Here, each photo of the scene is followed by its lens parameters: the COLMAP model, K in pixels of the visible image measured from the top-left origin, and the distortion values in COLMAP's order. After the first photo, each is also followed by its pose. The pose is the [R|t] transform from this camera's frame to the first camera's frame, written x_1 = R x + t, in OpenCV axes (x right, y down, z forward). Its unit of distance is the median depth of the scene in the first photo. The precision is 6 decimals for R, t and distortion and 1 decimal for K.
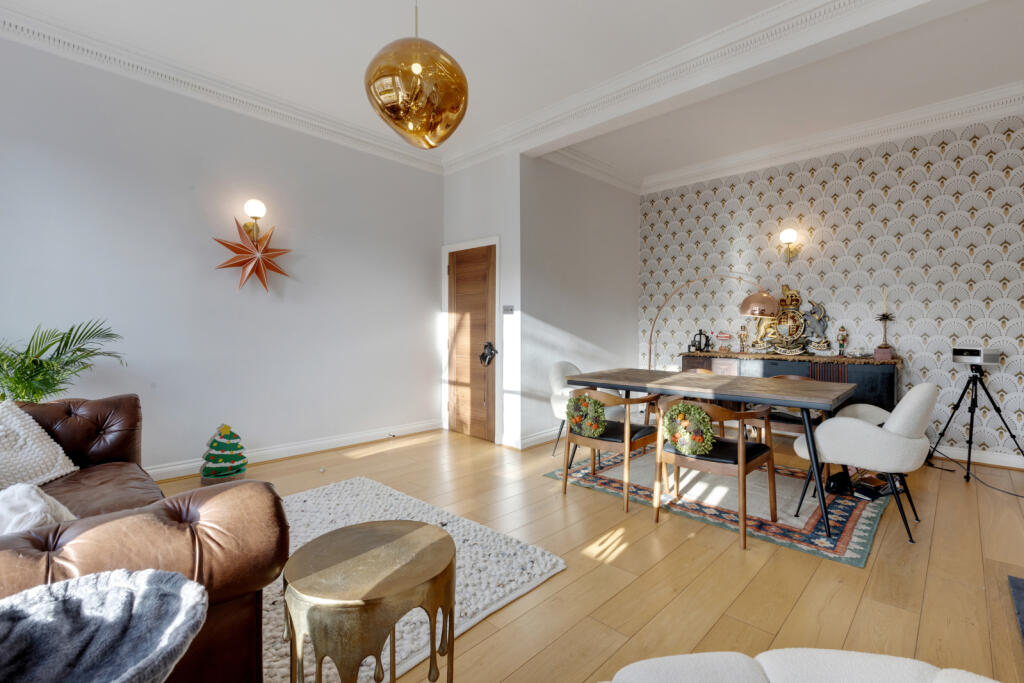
lens RADIAL K [[461.6, 0, 512.7], [0, 461.6, 336.6], [0, 0, 1]] dist [-0.000071, -0.000021]
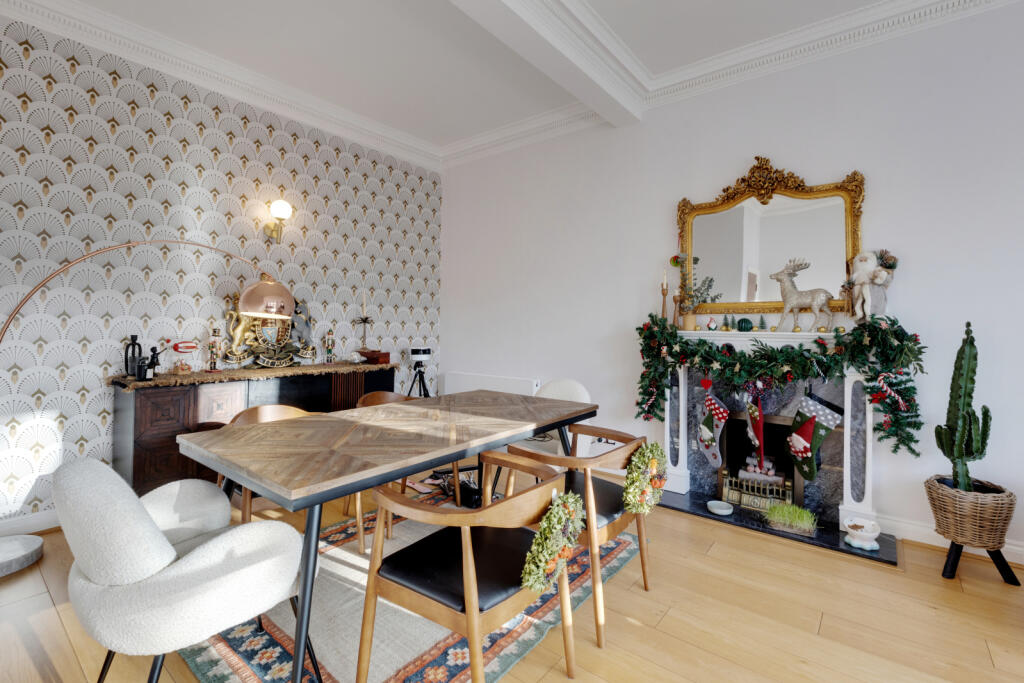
lens RADIAL K [[461.6, 0, 514.4], [0, 461.6, 320.1], [0, 0, 1]] dist [-0.000071, -0.000021]
pose [[-0.098696, 0.007560, 0.995089, -0.179826], [0.007086, 0.999951, -0.006895, -0.028317], [-0.995092, 0.006371, -0.098744, 0.664651]]
